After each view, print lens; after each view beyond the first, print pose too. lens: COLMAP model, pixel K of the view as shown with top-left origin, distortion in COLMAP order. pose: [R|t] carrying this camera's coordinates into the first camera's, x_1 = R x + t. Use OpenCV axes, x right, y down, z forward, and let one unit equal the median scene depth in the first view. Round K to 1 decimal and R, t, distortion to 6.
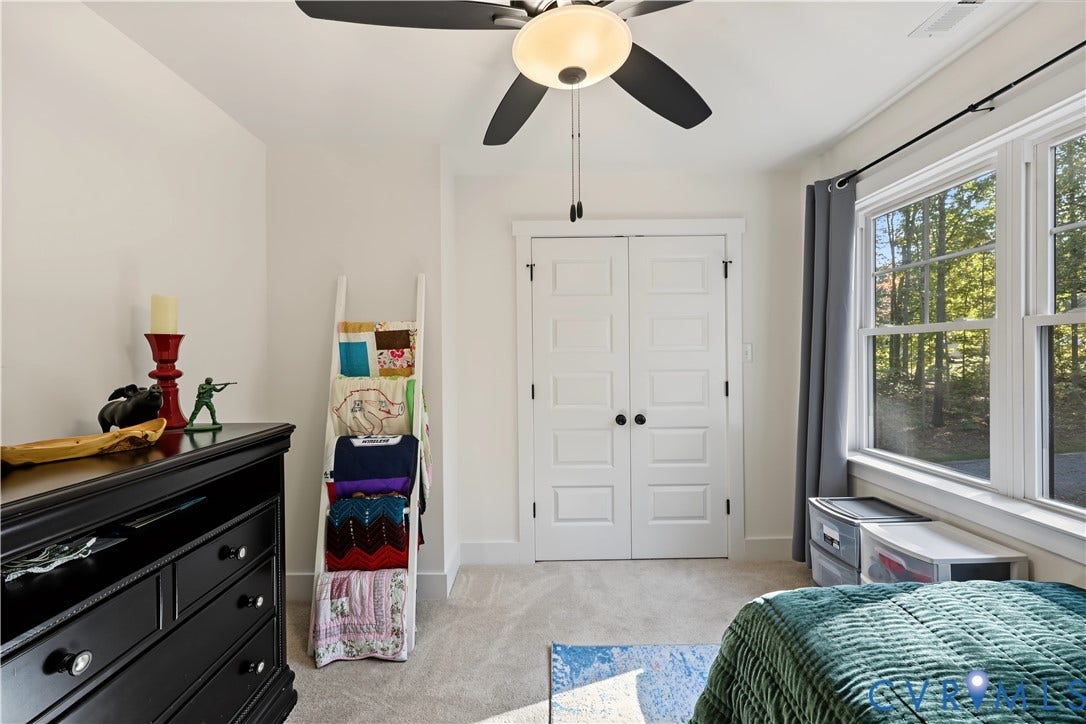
lens RADIAL K [[431.9, 0, 537.0], [0, 431.9, 359.5], [0, 0, 1]] dist [-0.002898, 0.000655]
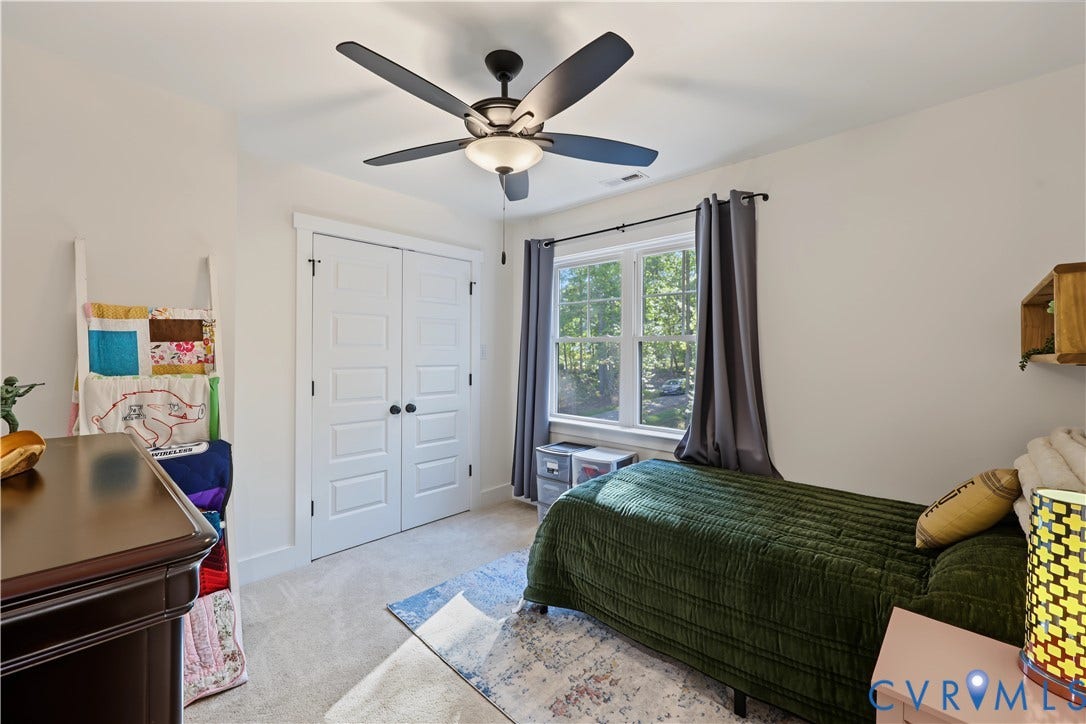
lens RADIAL K [[431.9, 0, 539.6], [0, 431.9, 352.5], [0, 0, 1]] dist [-0.002898, 0.000655]
pose [[0.699893, 0.014089, 0.714109, -0.440273], [-0.005545, 0.999882, -0.014293, 0.005134], [-0.714227, 0.006044, 0.699888, -0.078015]]
